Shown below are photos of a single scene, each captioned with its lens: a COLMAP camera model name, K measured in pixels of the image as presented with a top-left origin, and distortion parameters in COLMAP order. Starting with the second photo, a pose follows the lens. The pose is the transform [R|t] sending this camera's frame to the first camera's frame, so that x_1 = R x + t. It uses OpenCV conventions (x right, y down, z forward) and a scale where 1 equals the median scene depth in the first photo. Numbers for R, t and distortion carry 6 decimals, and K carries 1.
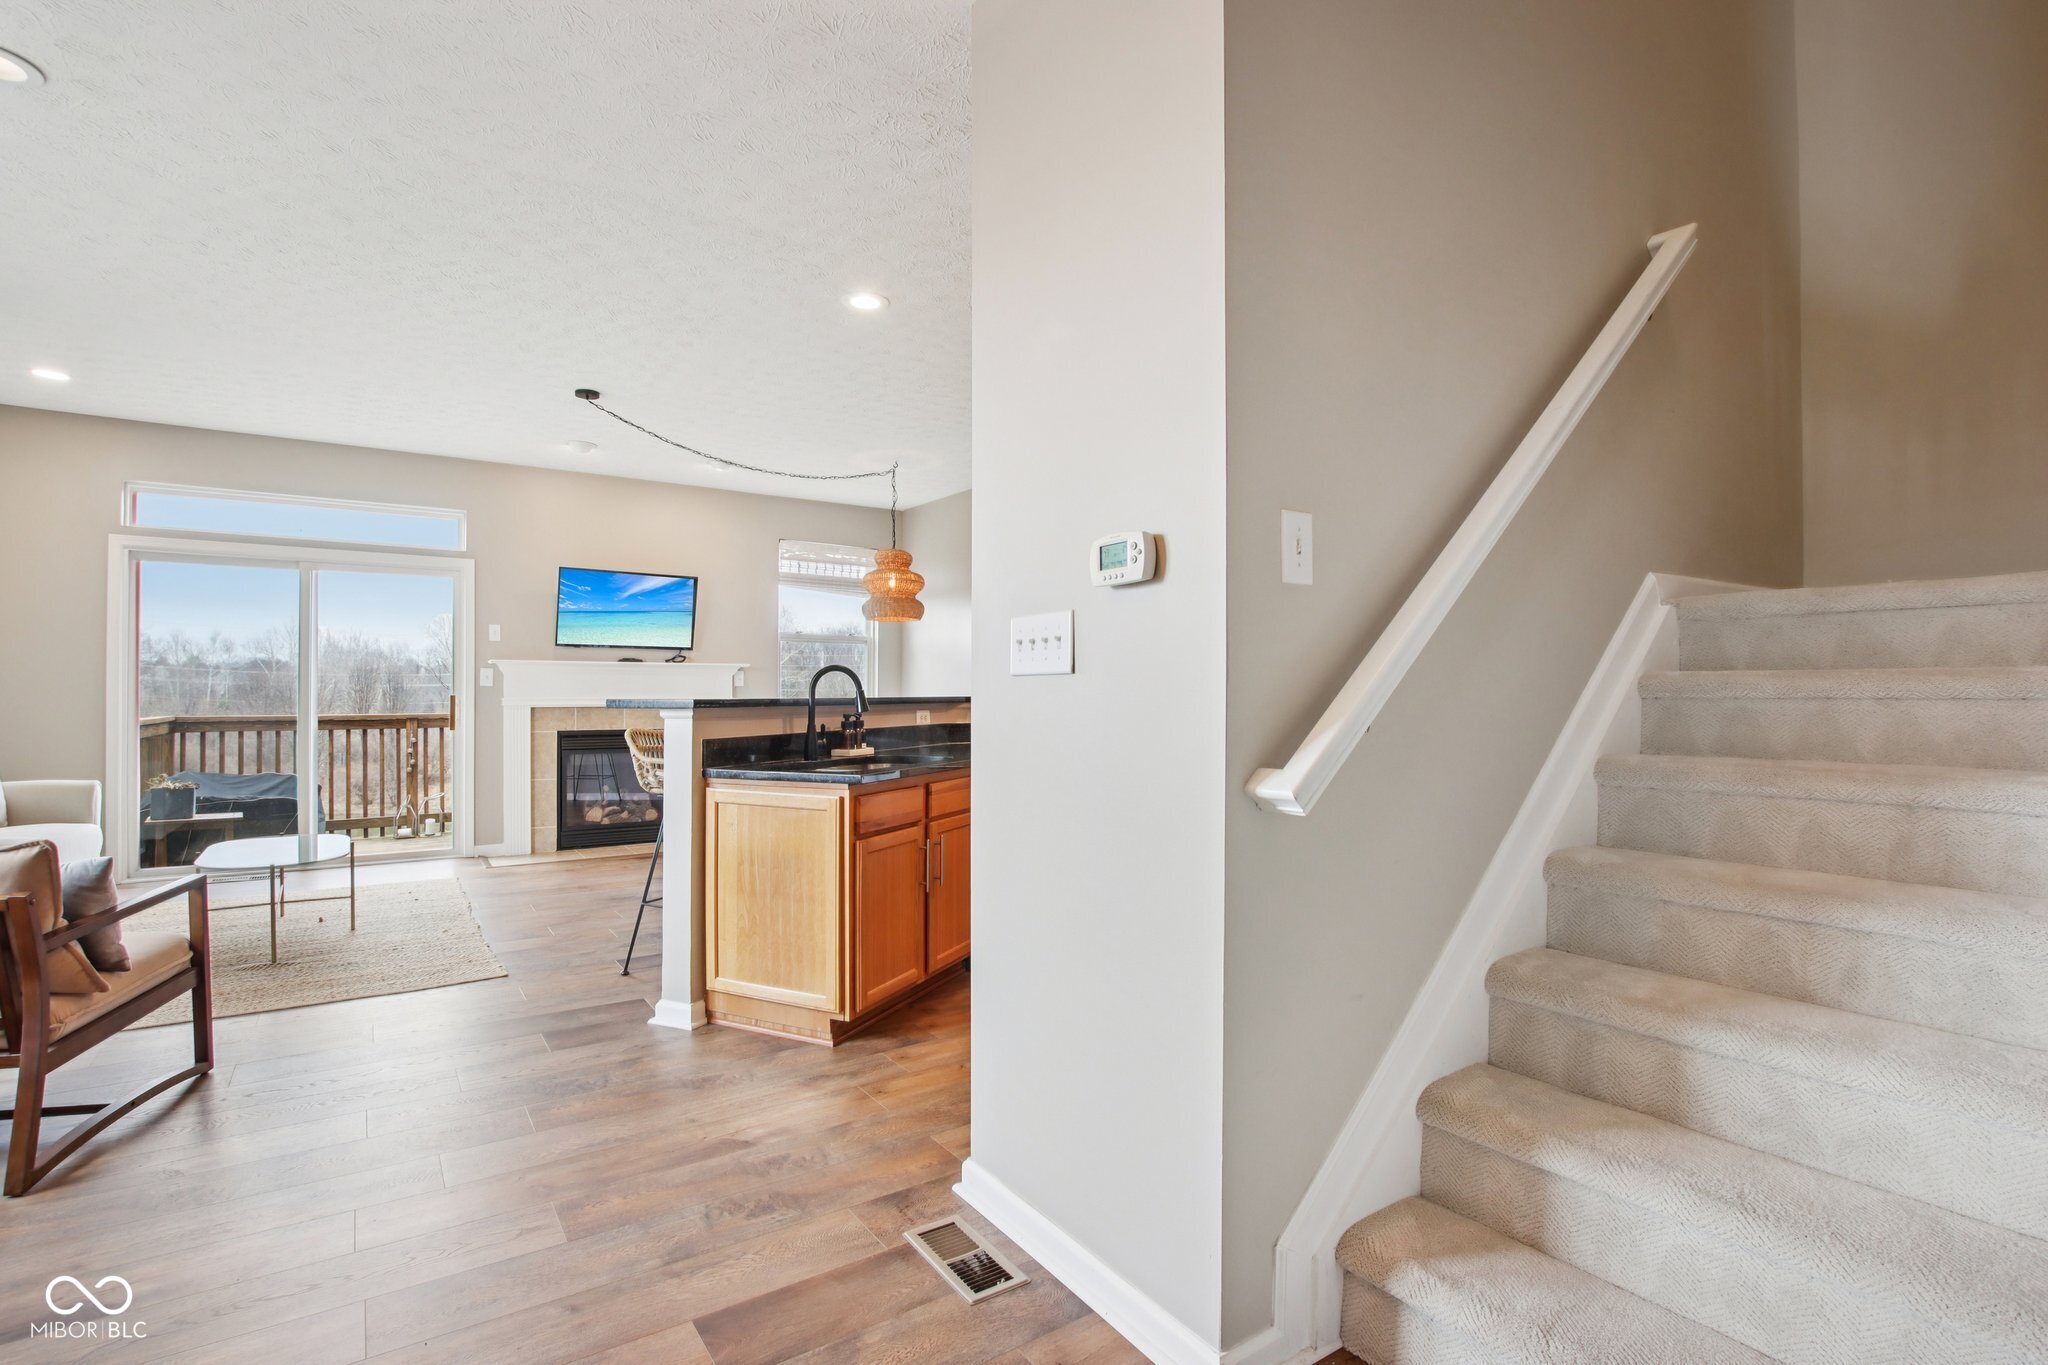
lens RADIAL K [[955.2, 0, 1027.4], [0, 955.2, 704.6], [0, 0, 1]] dist [-0.029167, 0.000150]
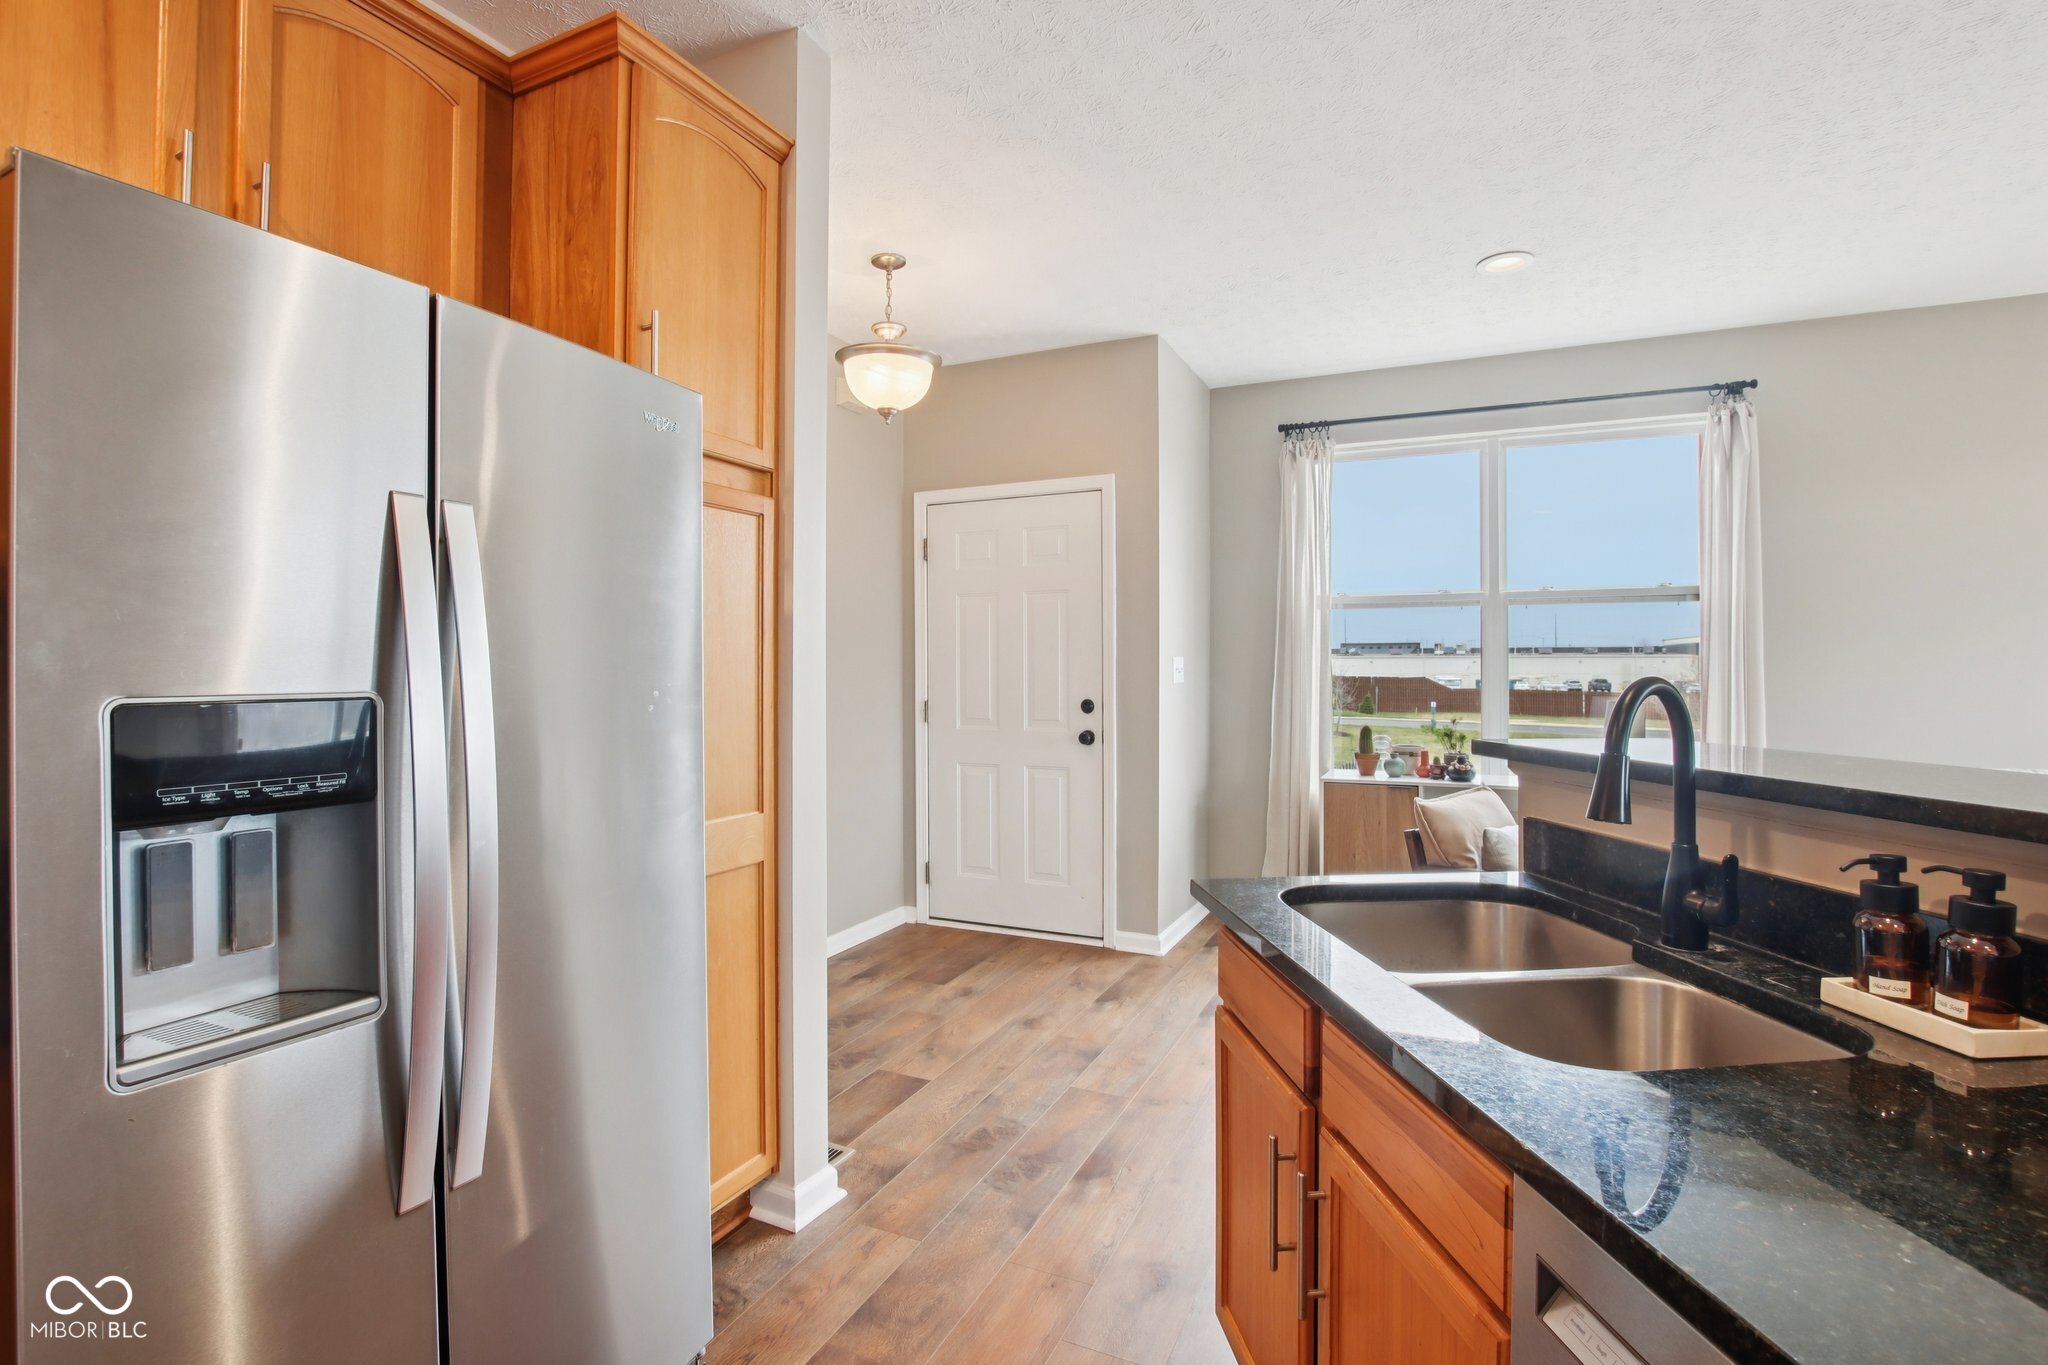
lens RADIAL K [[952.8, 0, 1022.7], [0, 952.8, 667.1], [0, 0, 1]] dist [-0.033094, 0.000409]
pose [[-0.867150, -0.002025, -0.498044, 0.090260], [-0.007447, 0.999933, 0.008900, -0.025759], [0.497992, 0.011427, -0.867106, 0.667868]]
